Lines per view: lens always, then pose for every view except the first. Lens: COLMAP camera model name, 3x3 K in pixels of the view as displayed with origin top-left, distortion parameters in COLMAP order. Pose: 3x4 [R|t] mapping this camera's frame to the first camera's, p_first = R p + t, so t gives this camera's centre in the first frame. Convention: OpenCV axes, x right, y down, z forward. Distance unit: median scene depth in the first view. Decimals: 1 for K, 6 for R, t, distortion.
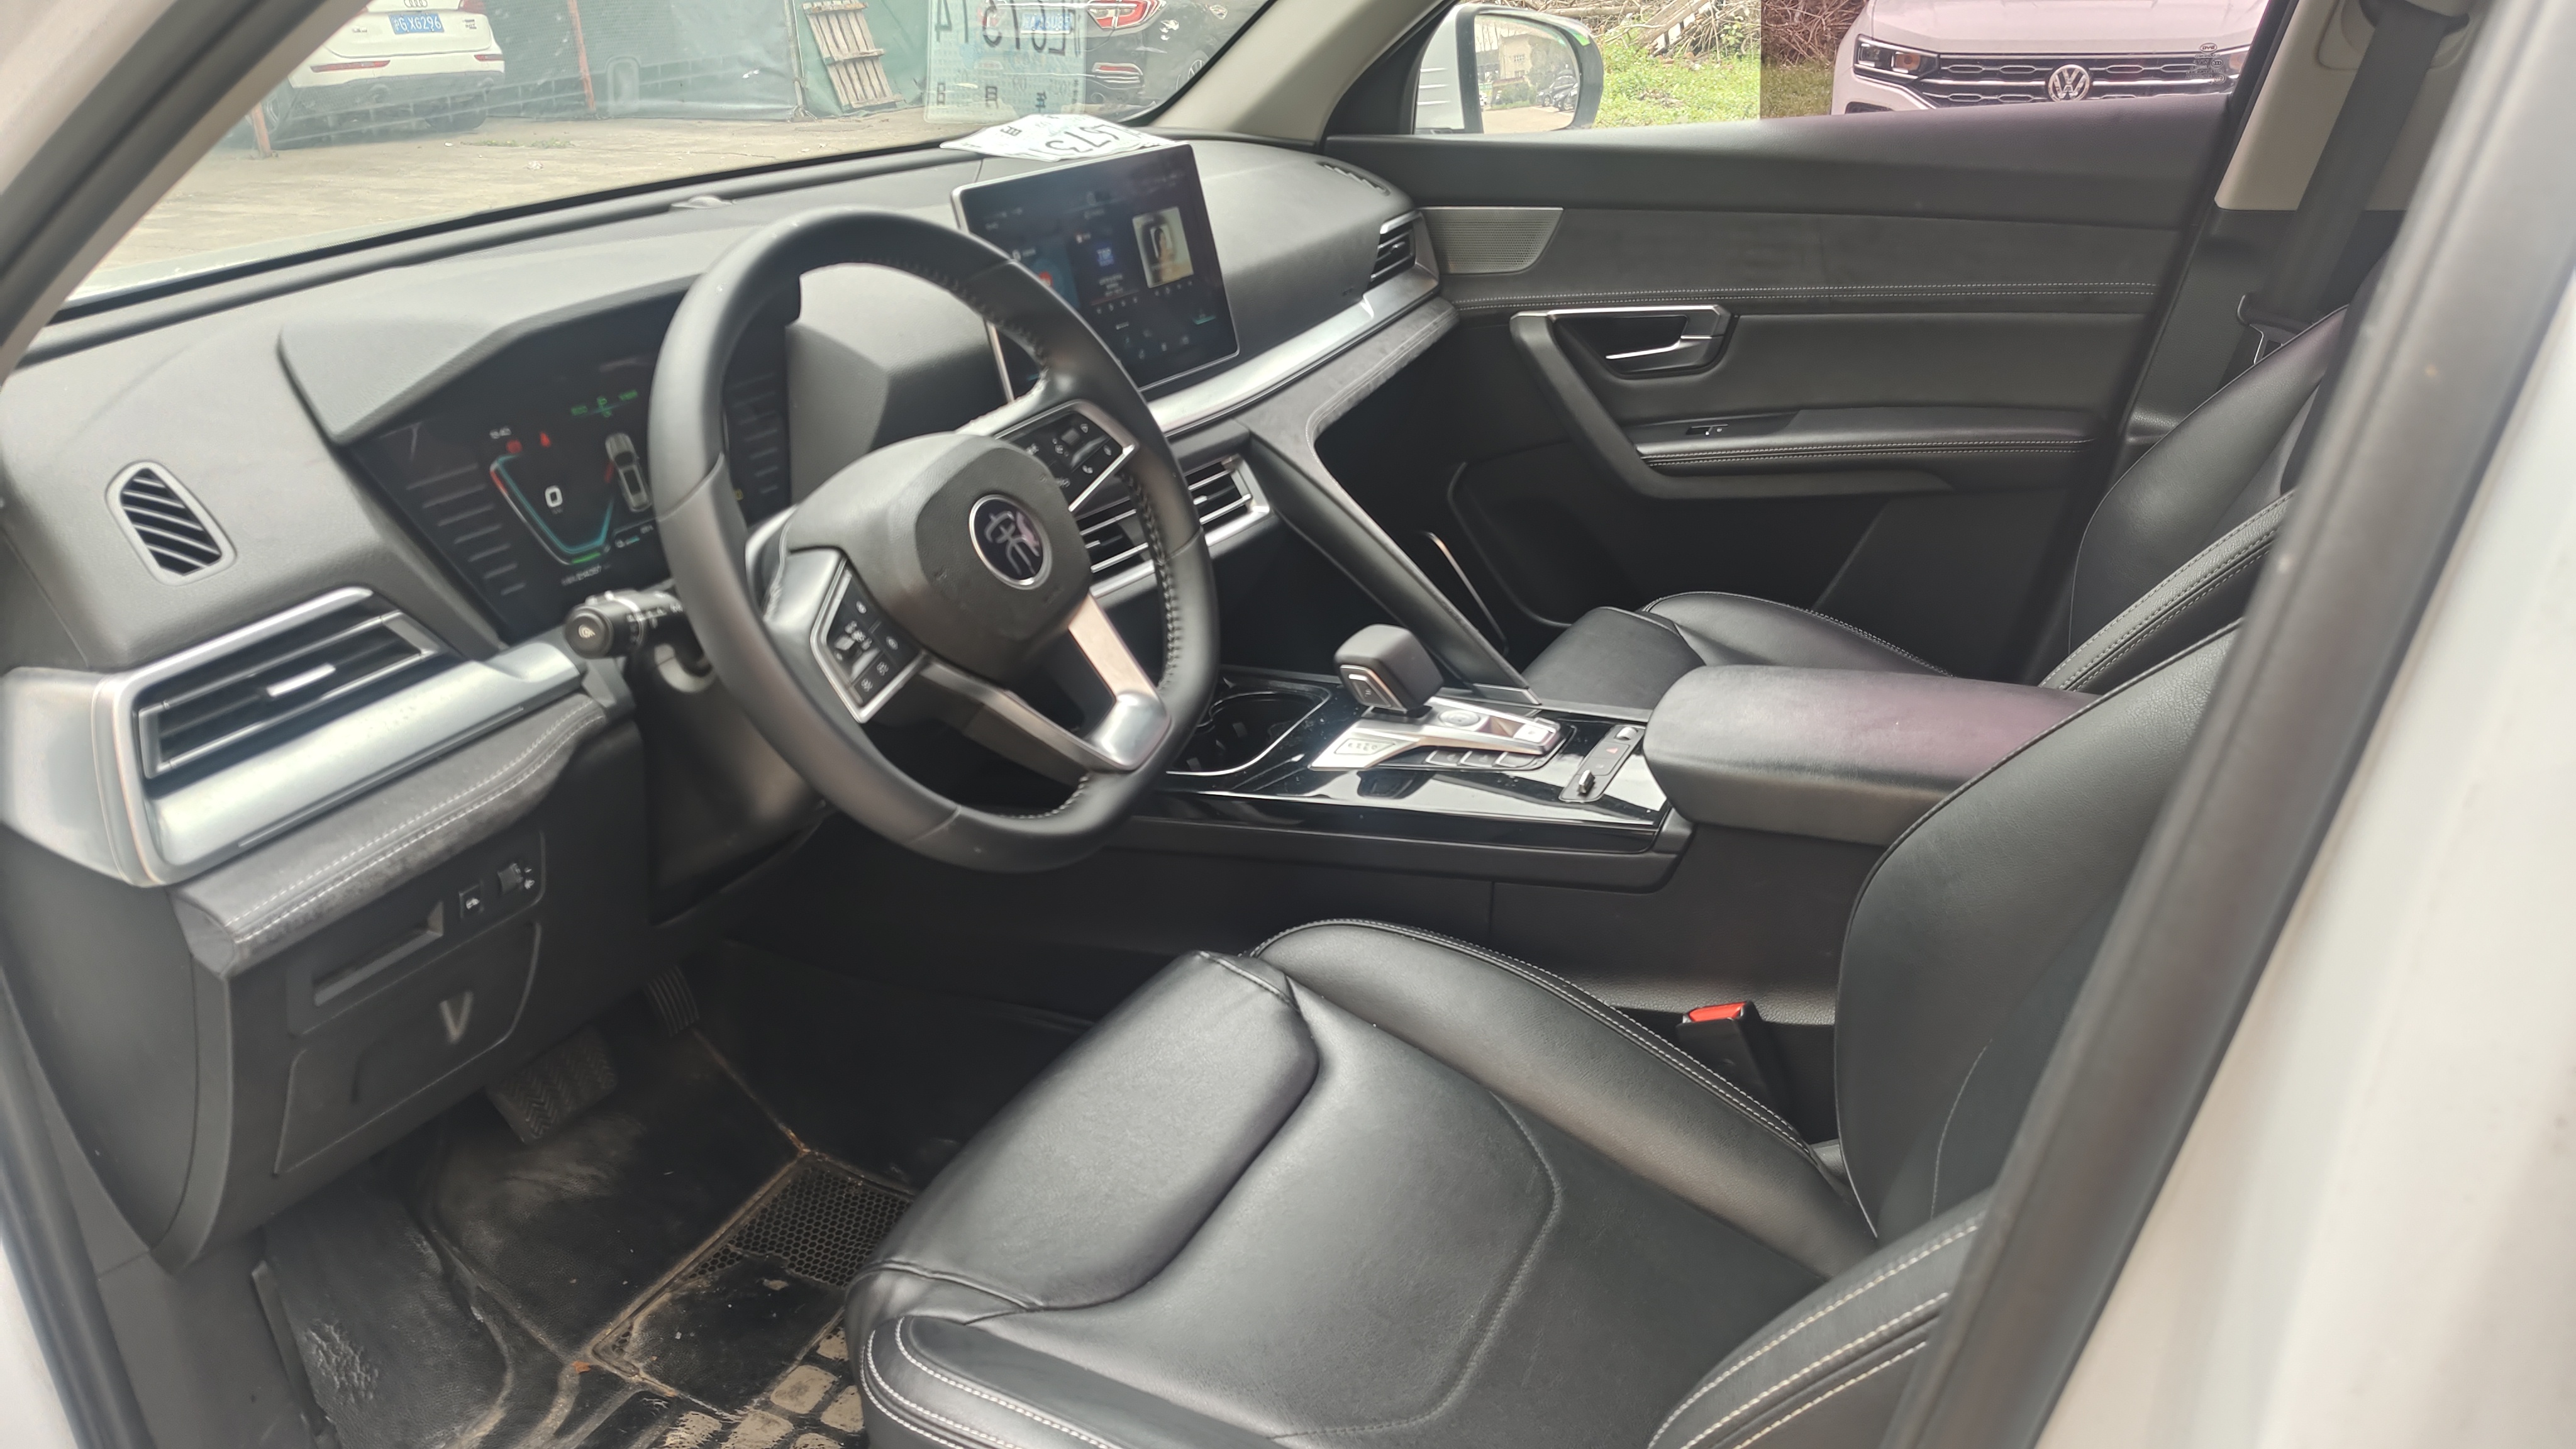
lens RADIAL K [[1782.8, 0, 1288.0], [0, 1782.8, 724.5], [0, 0, 1]] dist [-0.005784, -0.001718]
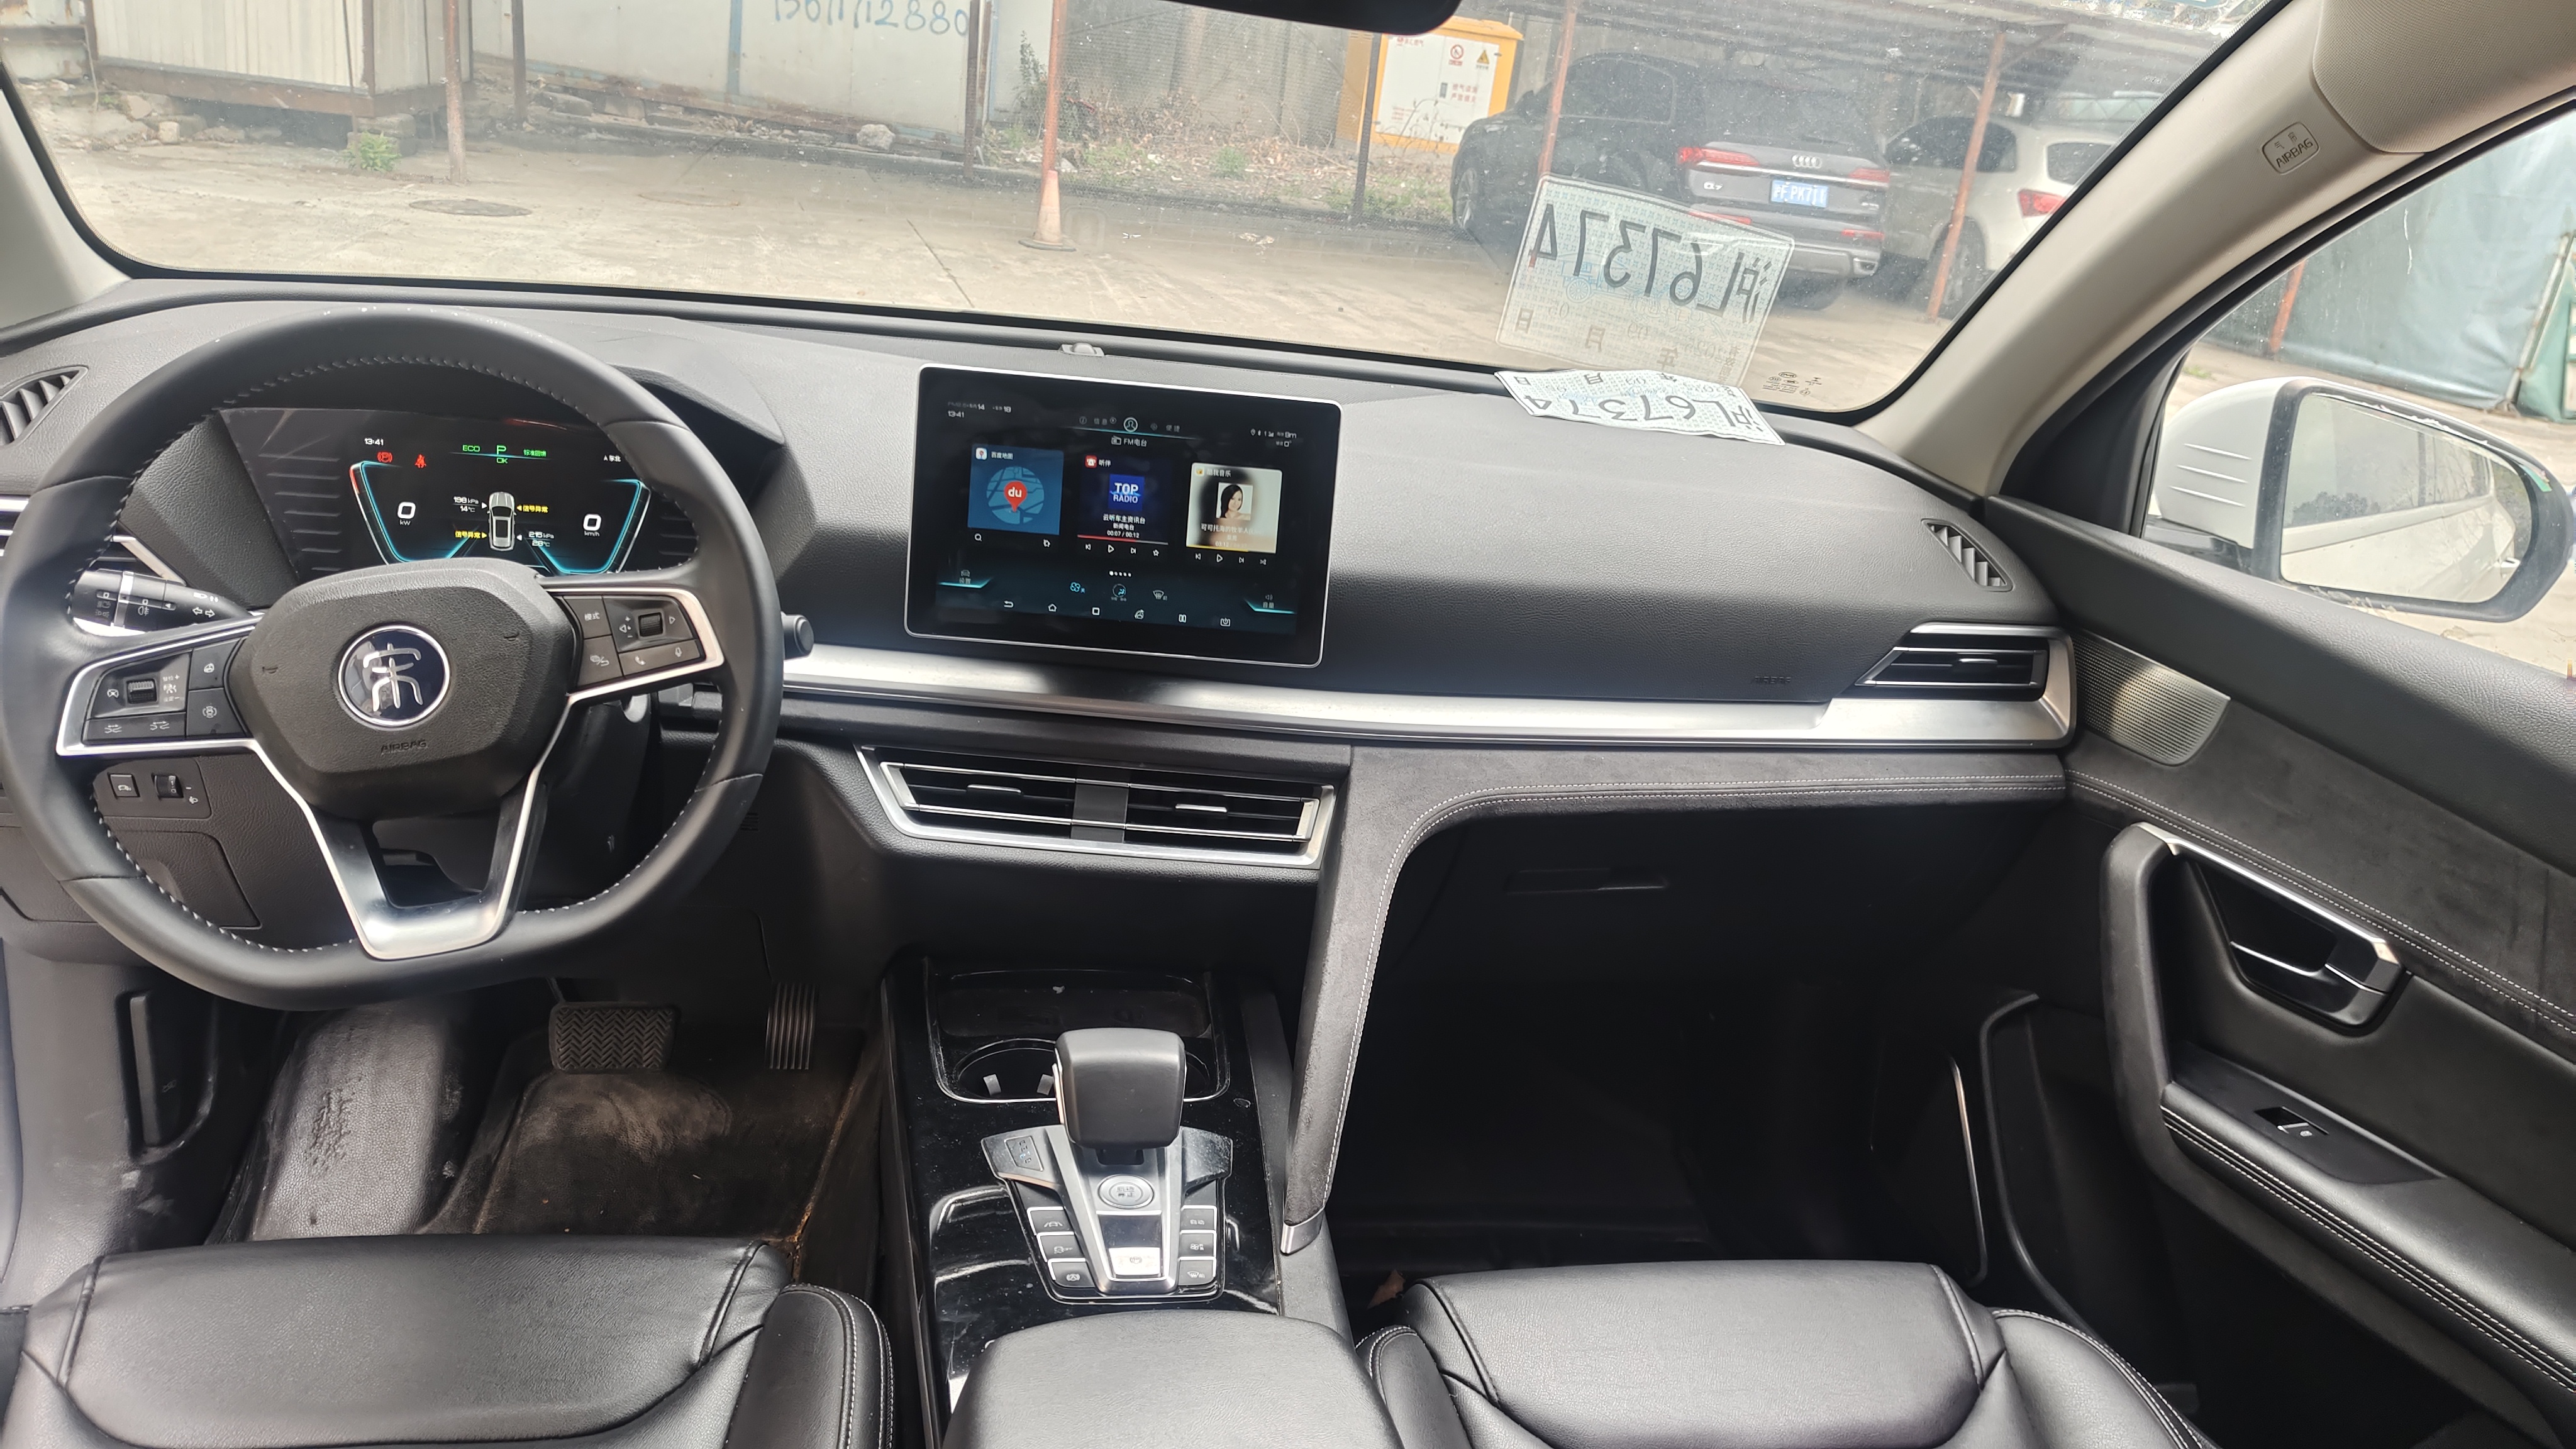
lens RADIAL K [[1768.2, 0, 1288.0], [0, 1768.2, 724.5], [0, 0, 1]] dist [0.020062, 0.000344]
pose [[0.592804, 0.368711, -0.715986, 0.526206], [-0.442644, 0.891882, 0.092803, -0.246260], [0.672792, 0.261913, 0.691919, 0.441055]]
